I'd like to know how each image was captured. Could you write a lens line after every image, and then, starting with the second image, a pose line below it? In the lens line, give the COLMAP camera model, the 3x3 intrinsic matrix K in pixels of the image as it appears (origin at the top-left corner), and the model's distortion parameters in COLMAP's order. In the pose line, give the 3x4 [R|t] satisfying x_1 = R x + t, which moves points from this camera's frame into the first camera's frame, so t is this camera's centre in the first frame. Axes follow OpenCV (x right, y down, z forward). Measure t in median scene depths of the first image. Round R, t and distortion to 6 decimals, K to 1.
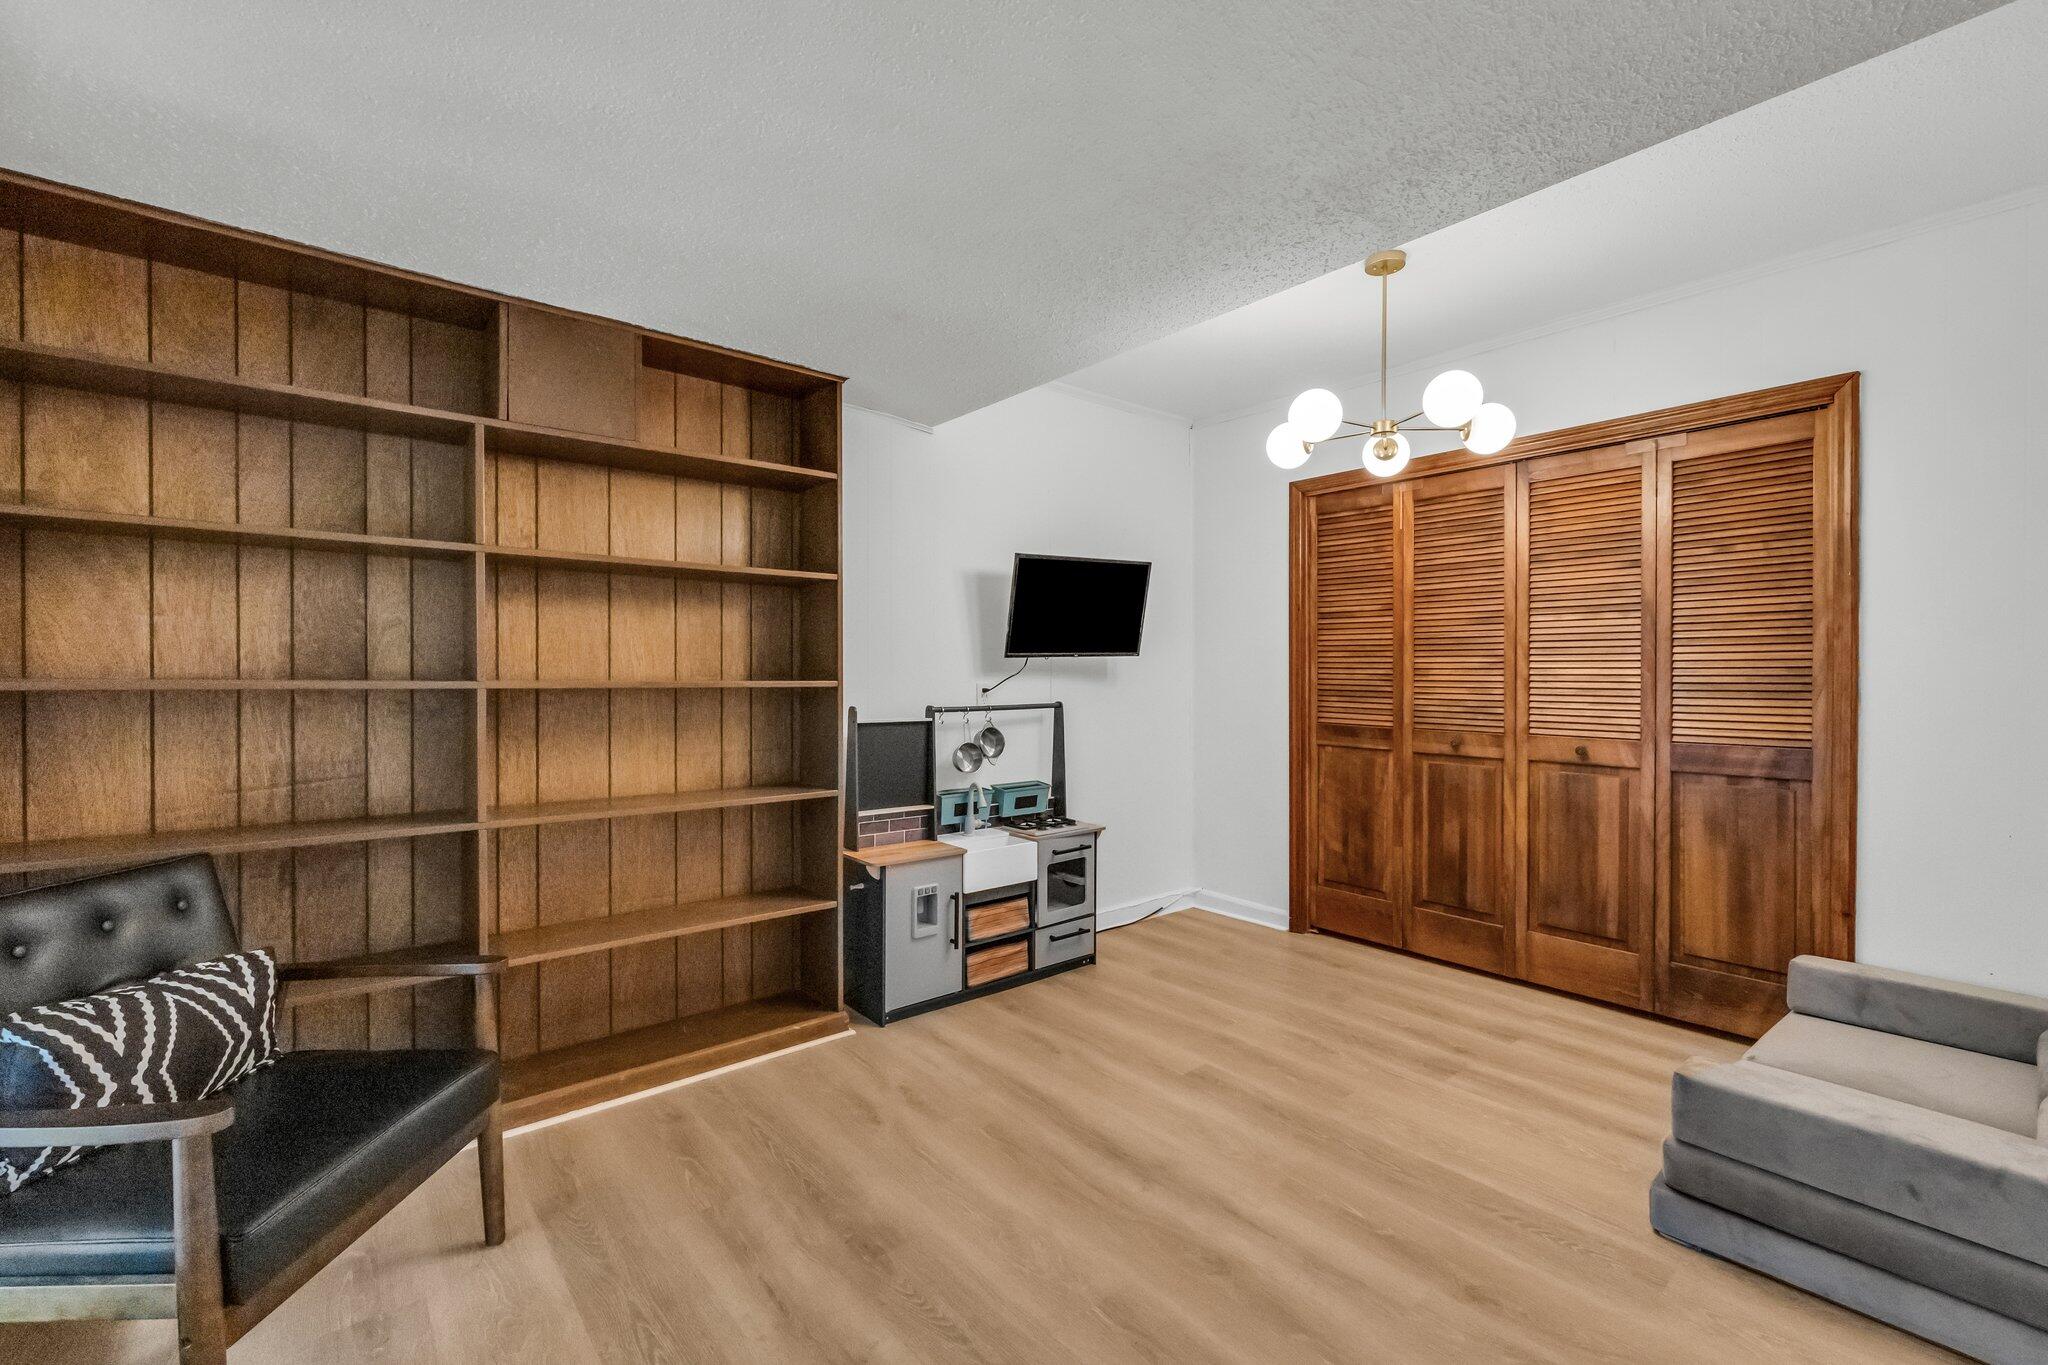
lens RADIAL K [[859.8, 0, 1029.9], [0, 859.8, 678.7], [0, 0, 1]] dist [-0.002997, 0.000686]
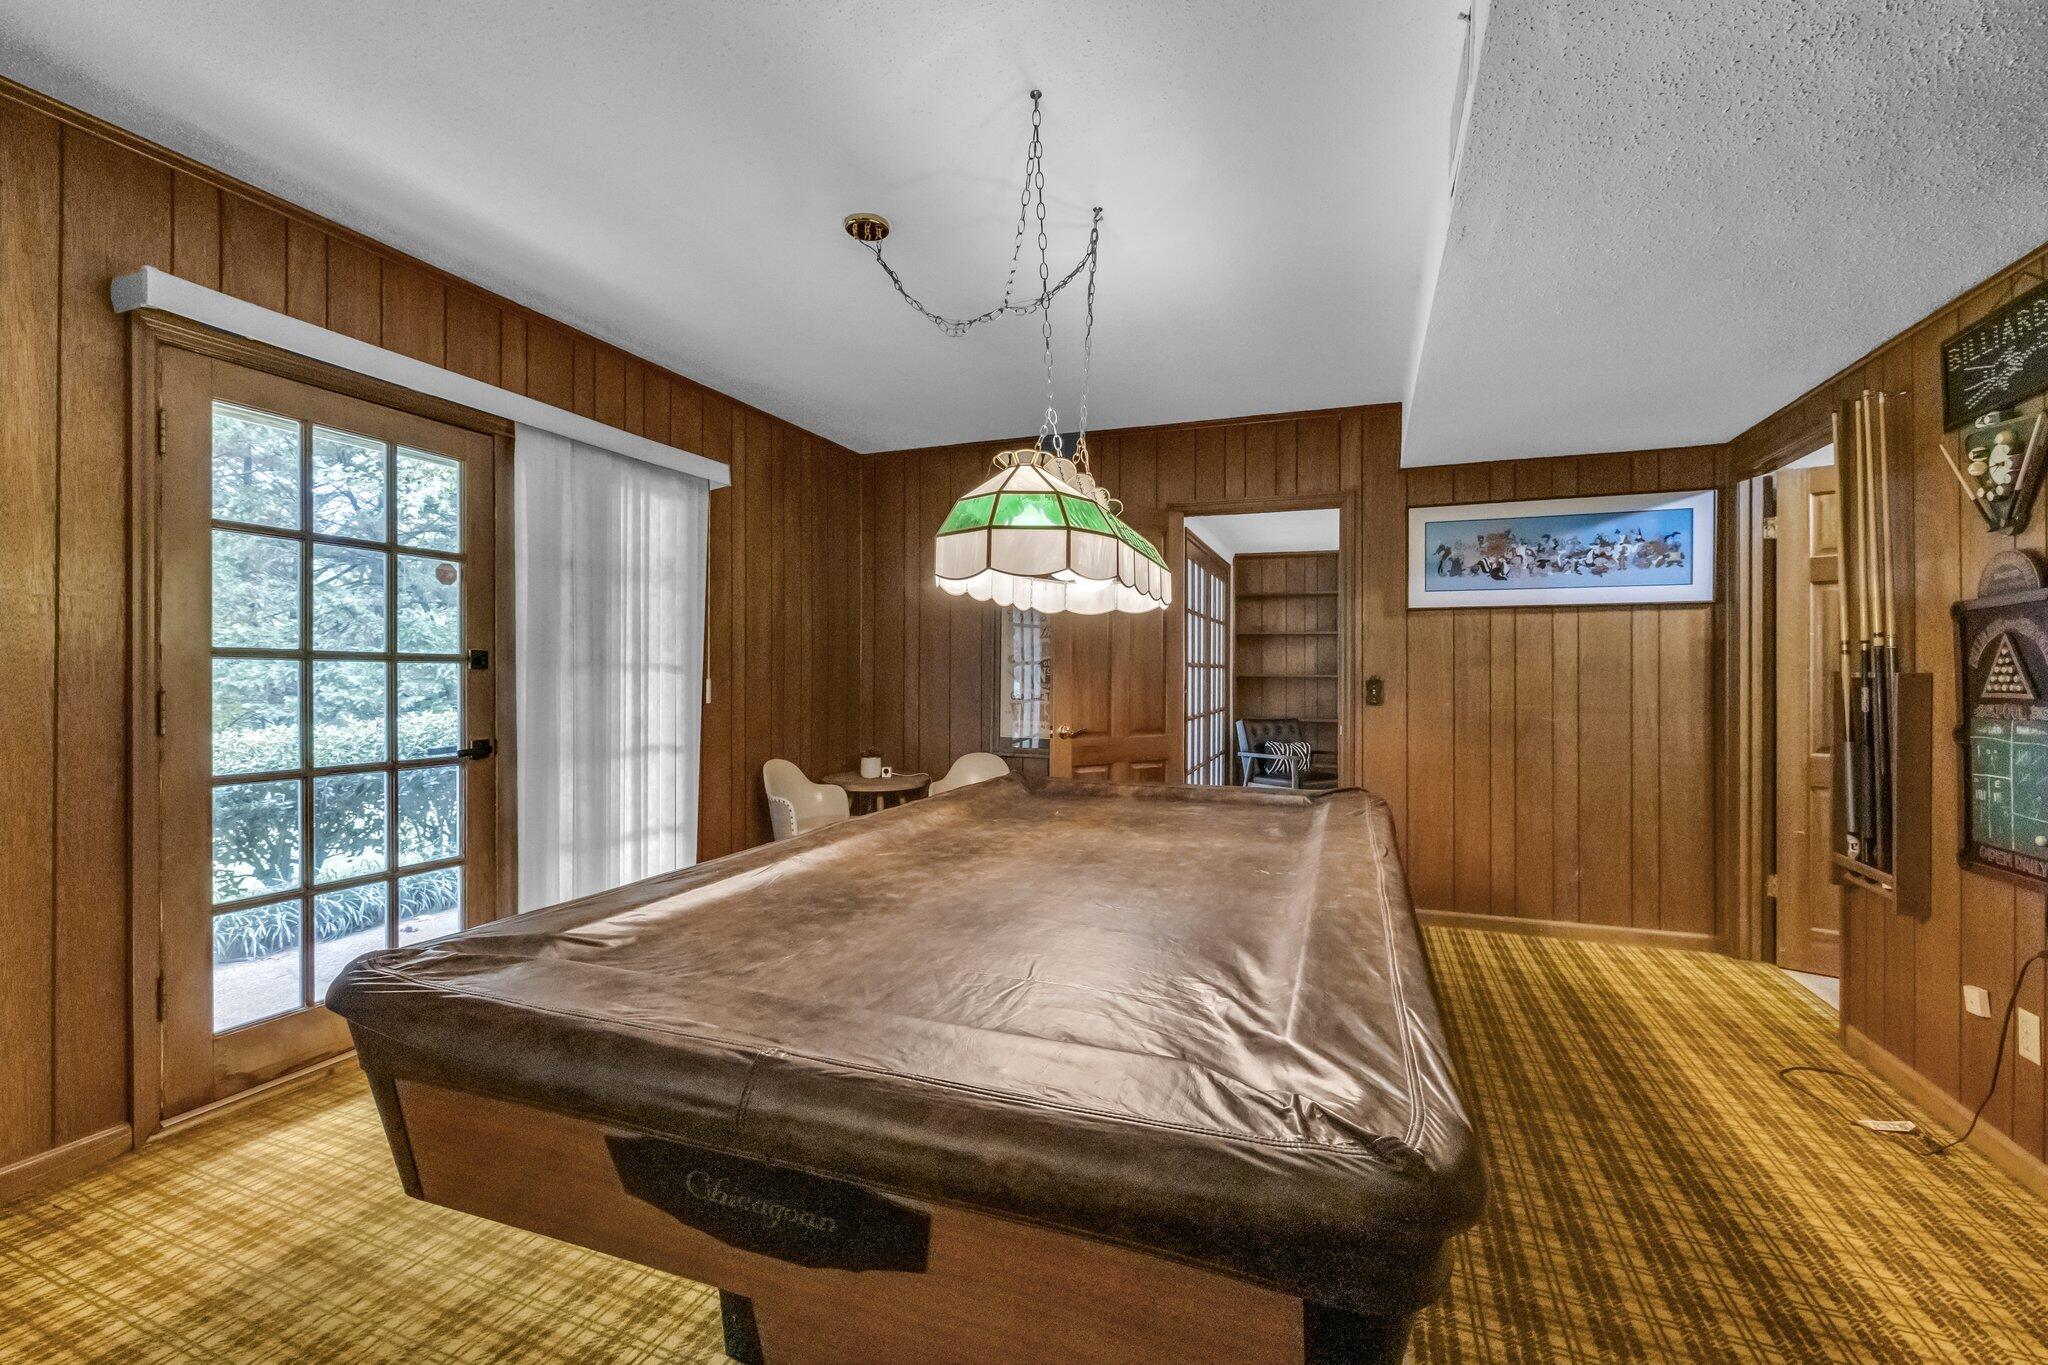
lens RADIAL K [[859.8, 0, 1023.7], [0, 859.8, 675.9], [0, 0, 1]] dist [-0.002997, 0.000686]
pose [[0.507276, 0.000898, -0.861783, 1.551785], [-0.004235, 0.999990, -0.001451, 0.017192], [0.861773, 0.004386, 0.507275, -1.807911]]
